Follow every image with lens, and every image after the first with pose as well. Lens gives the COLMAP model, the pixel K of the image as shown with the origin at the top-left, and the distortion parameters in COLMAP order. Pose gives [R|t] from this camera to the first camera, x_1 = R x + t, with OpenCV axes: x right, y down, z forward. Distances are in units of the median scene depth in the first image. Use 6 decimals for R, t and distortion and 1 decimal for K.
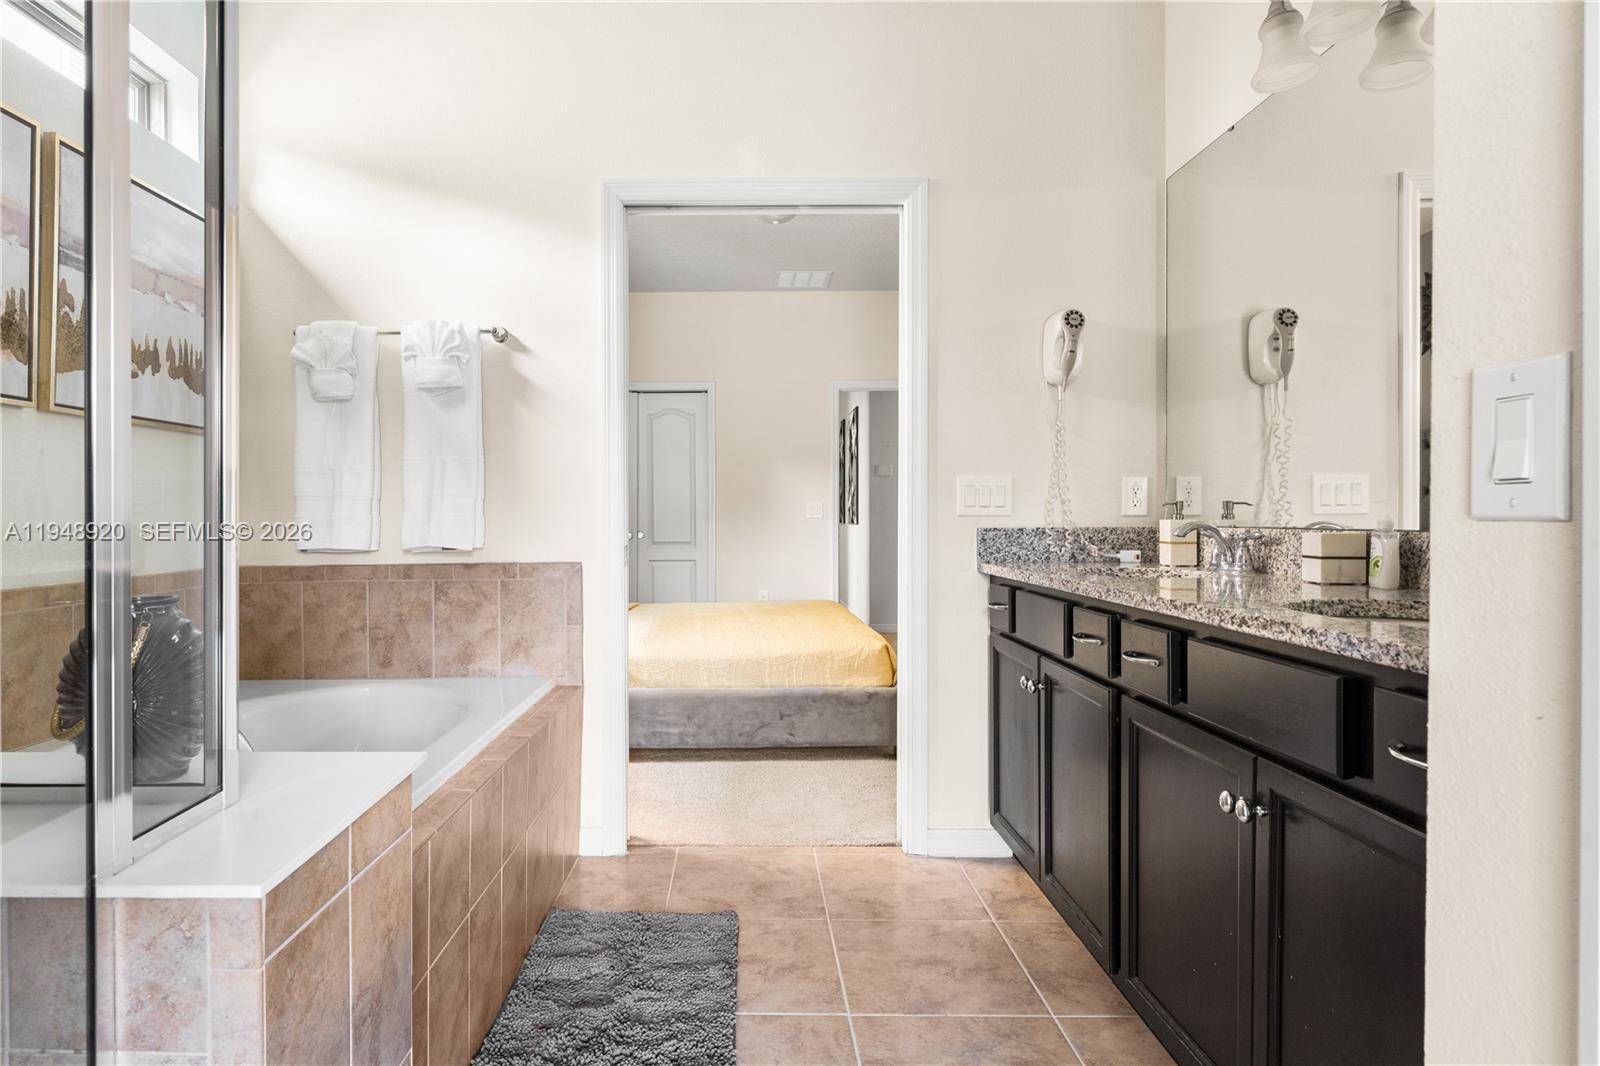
lens RADIAL K [[830.0, 0, 801.4], [0, 830.0, 526.4], [0, 0, 1]] dist [0.000349, 0.000005]
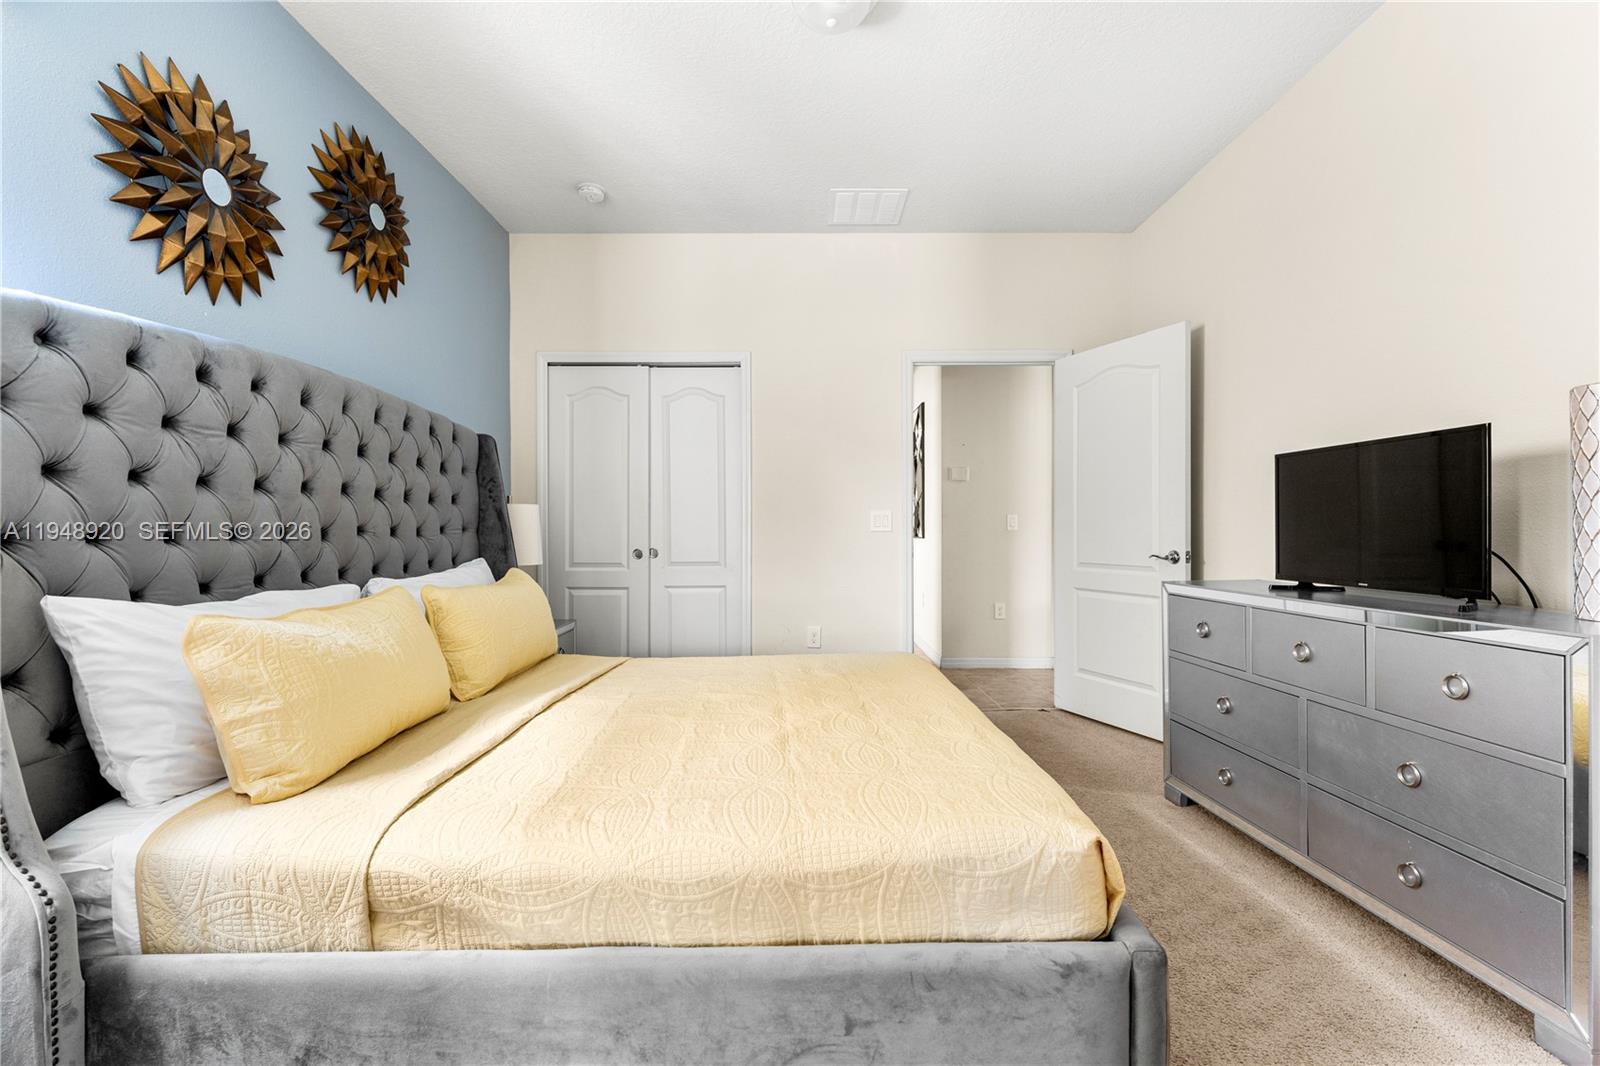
lens RADIAL K [[750.7, 0, 799.8], [0, 750.7, 534.5], [0, 0, 1]] dist [0.016051, -0.000075]
pose [[0.997685, 0.003021, -0.067935, -0.022896], [-0.003292, 0.999987, -0.003889, -0.008674], [0.067922, 0.004103, 0.997682, 0.615134]]
